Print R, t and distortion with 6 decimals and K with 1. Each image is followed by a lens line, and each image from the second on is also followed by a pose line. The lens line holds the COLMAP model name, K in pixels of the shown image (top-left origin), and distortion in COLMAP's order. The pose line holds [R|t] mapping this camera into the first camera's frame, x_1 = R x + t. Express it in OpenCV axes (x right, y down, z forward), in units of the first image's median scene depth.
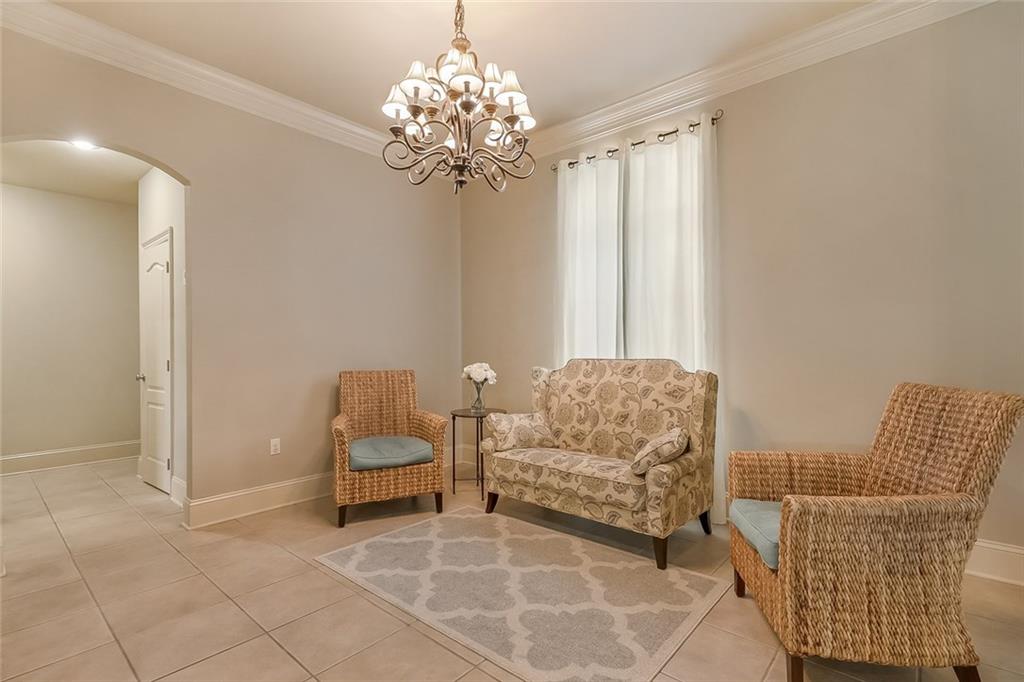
lens RADIAL K [[472.8, 0, 503.4], [0, 472.8, 347.3], [0, 0, 1]] dist [-0.000243, 0.000865]
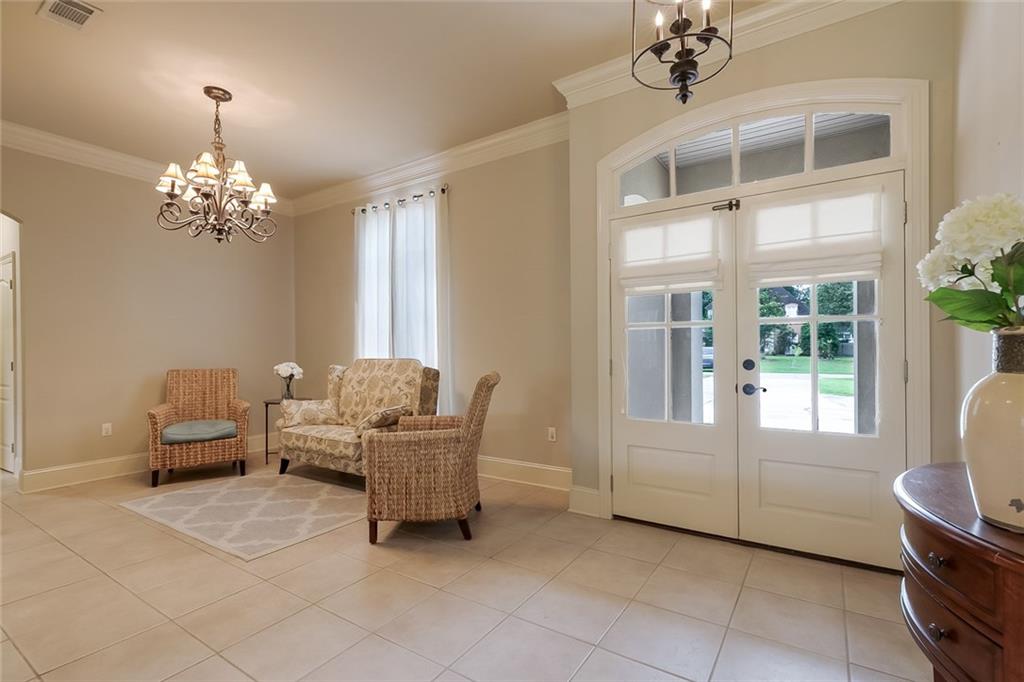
lens RADIAL K [[472.8, 0, 518.8], [0, 472.8, 349.7], [0, 0, 1]] dist [-0.000243, 0.000865]
pose [[0.989683, -0.002633, 0.143252, 0.470622], [0.002244, 0.999993, 0.002881, -0.004861], [-0.143259, -0.002530, 0.989682, -0.447931]]
